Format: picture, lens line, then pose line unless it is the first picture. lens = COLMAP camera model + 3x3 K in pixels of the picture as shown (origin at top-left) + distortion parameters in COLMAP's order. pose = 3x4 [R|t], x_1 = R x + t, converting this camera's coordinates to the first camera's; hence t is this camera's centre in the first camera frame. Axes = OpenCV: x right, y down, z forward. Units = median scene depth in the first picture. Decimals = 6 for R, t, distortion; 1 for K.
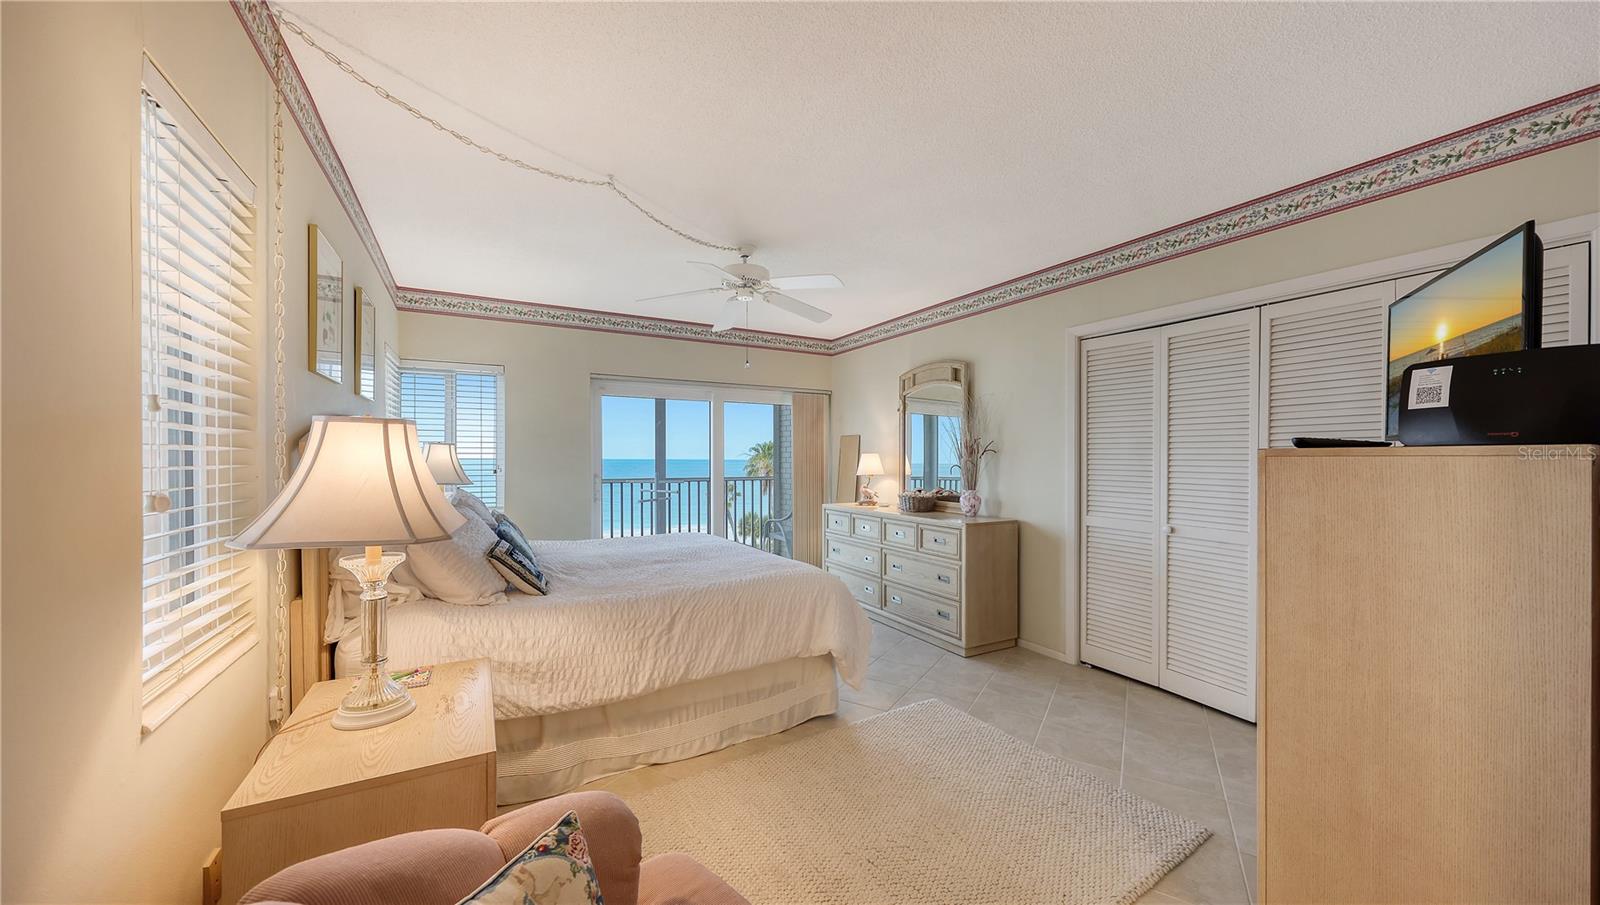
lens RADIAL K [[559.6, 0, 792.5], [0, 559.6, 456.0], [0, 0, 1]] dist [0.000185, -0.000128]
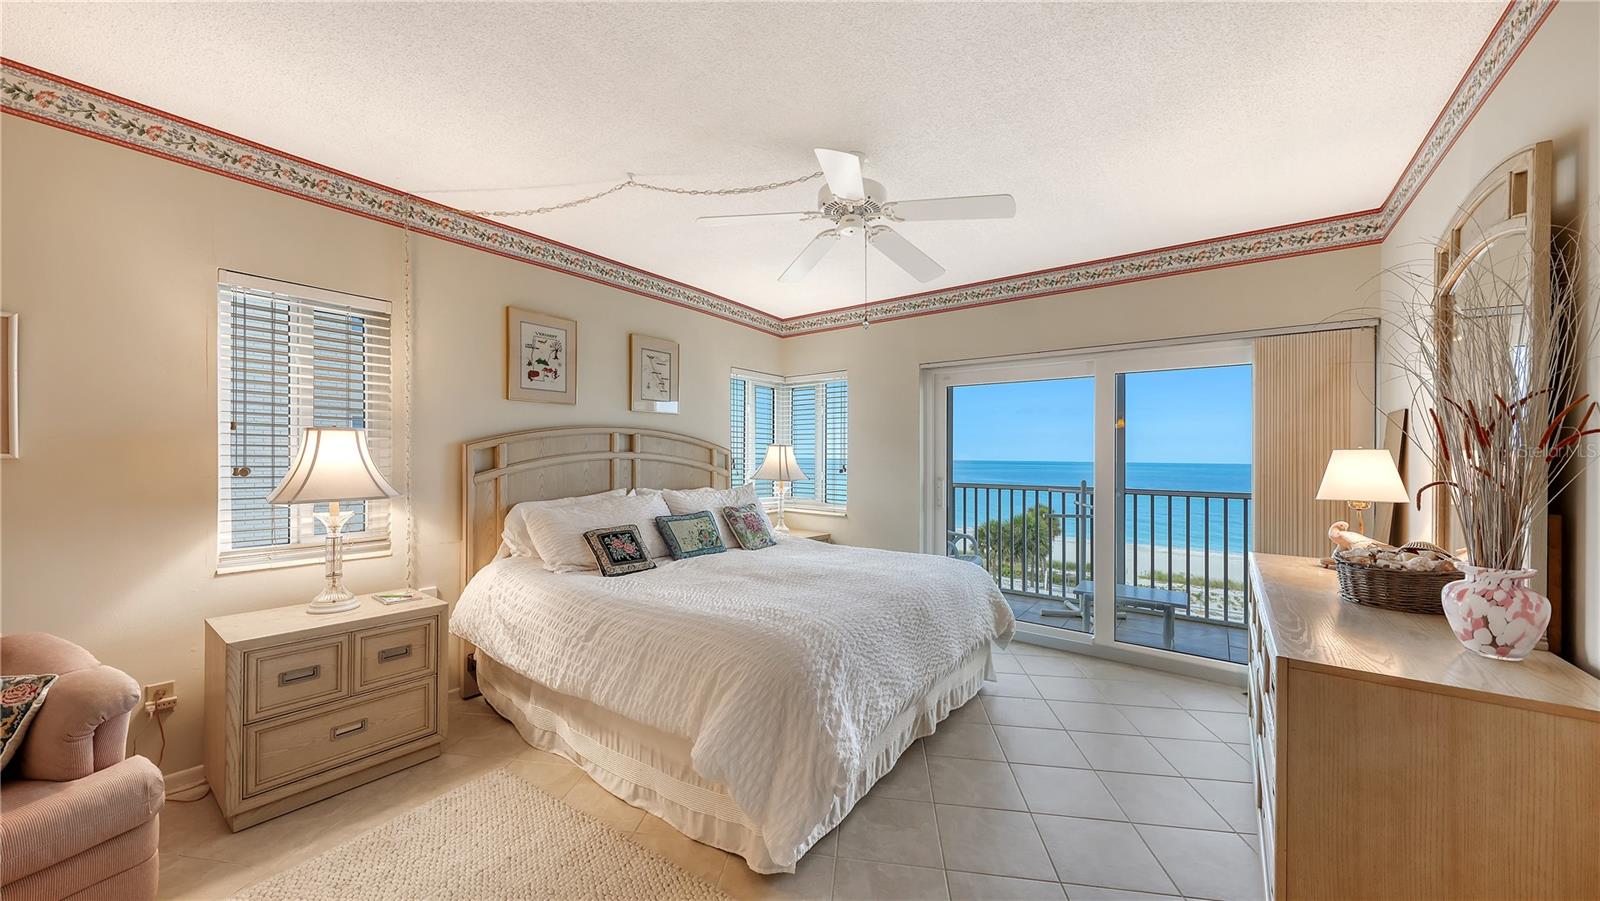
lens RADIAL K [[555.9, 0, 788.5], [0, 555.9, 457.8], [0, 0, 1]] dist [0.003109, 0.000162]
pose [[0.396490, 0.001006, -0.918038, 0.302552], [-0.006789, 0.999975, -0.001837, 0.003905], [0.918014, 0.006961, 0.396487, 0.371168]]
